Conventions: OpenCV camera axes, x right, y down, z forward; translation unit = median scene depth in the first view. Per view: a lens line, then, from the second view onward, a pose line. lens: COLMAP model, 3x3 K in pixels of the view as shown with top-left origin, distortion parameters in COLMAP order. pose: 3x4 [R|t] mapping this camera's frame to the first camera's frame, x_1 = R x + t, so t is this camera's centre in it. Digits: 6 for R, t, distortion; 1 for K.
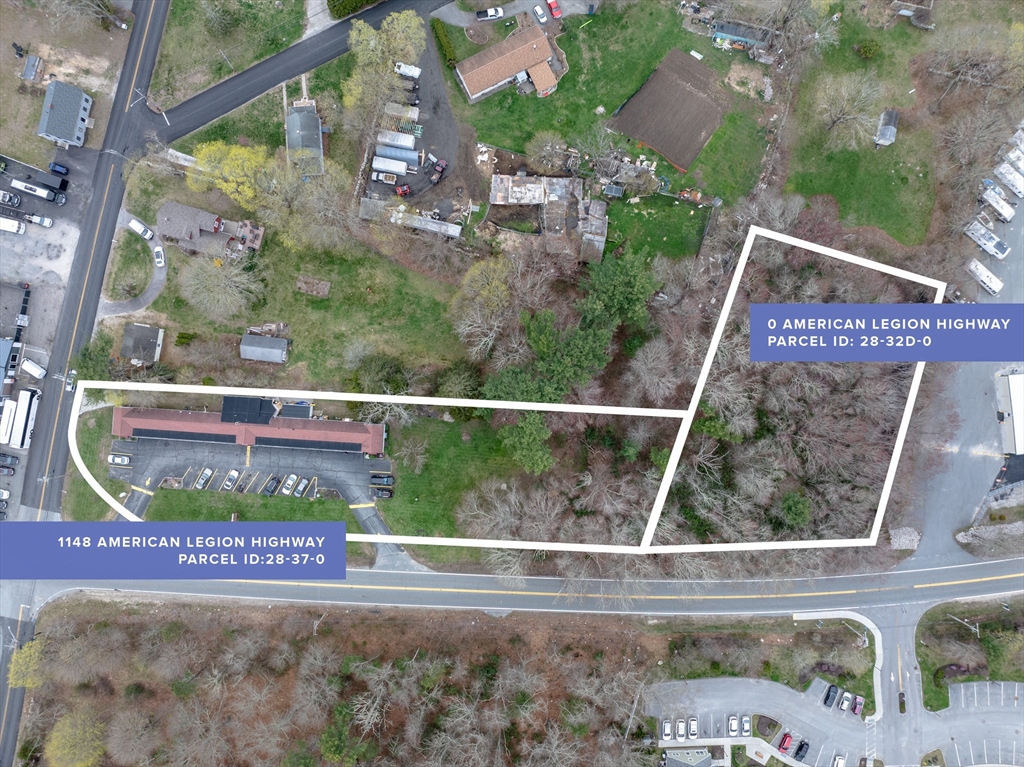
lens RADIAL K [[717.2, 0, 515.8], [0, 717.2, 379.7], [0, 0, 1]] dist [-0.041248, 0.006209]
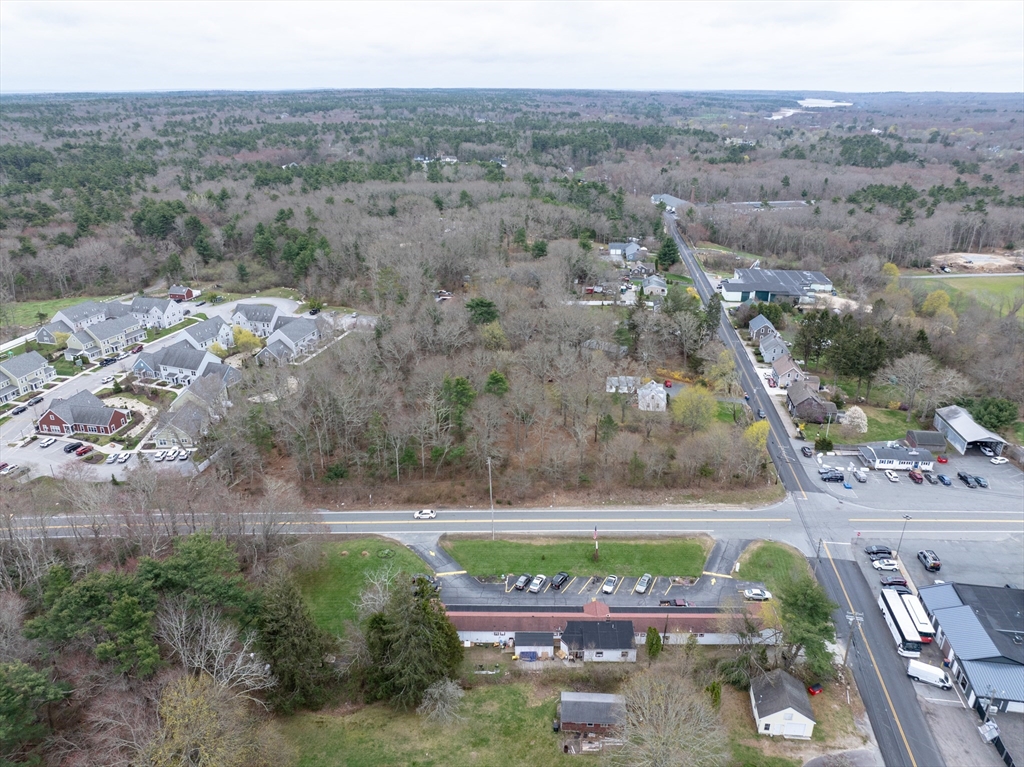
lens RADIAL K [[717.2, 0, 517.4], [0, 717.2, 385.6], [0, 0, 1]] dist [-0.041248, 0.006209]
pose [[-0.998664, 0.021529, -0.046968, -0.257577], [-0.051631, -0.381743, 0.922825, -0.518921], [0.001938, 0.924018, 0.382345, 0.473284]]
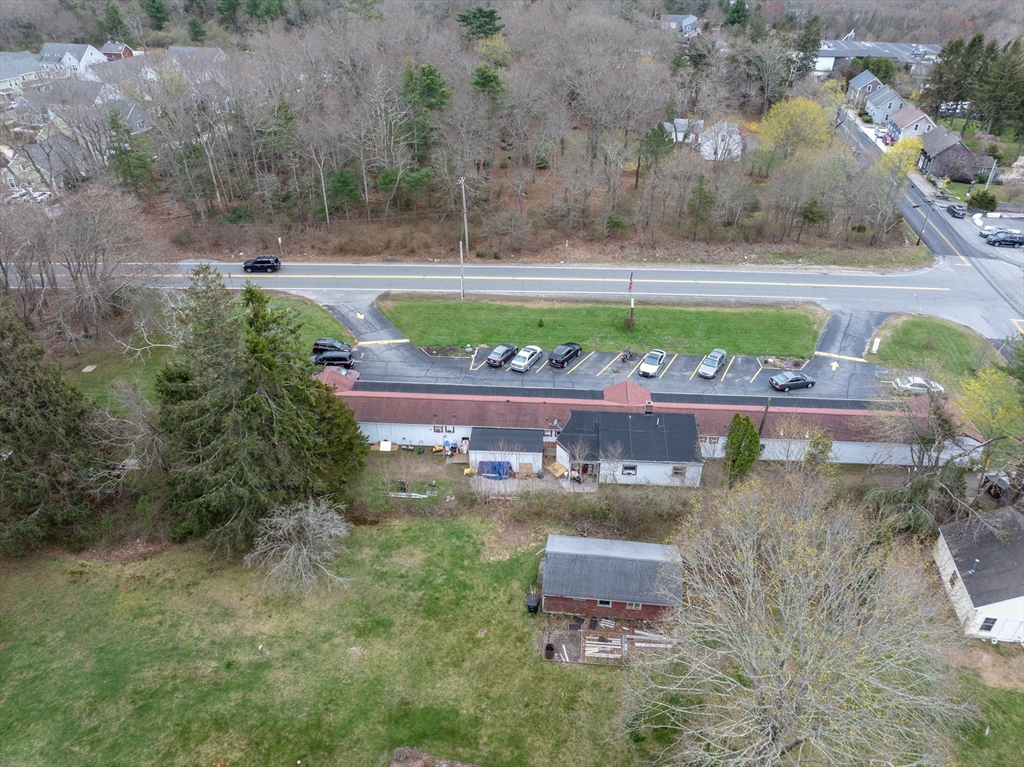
lens RADIAL K [[717.2, 0, 516.6], [0, 717.2, 381.4], [0, 0, 1]] dist [-0.041248, 0.006209]
pose [[-0.999988, 0.001485, 0.004695, -0.309741], [0.003138, -0.542608, 0.839980, -0.257502], [0.003795, 0.839985, 0.542597, 0.750788]]
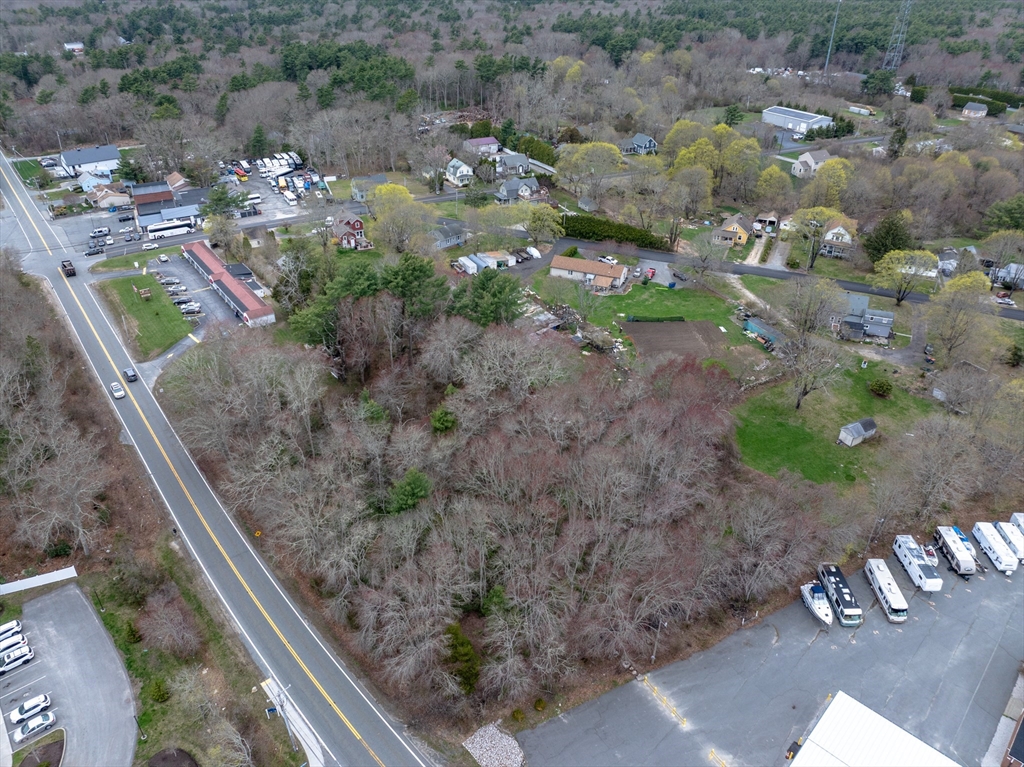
lens RADIAL K [[717.2, 0, 510.8], [0, 717.2, 386.8], [0, 0, 1]] dist [-0.041248, 0.006209]
pose [[0.642792, 0.411399, -0.646196, 0.791991], [-0.766041, 0.344904, -0.542423, 0.411910], [-0.000277, 0.843678, 0.536850, 0.495299]]
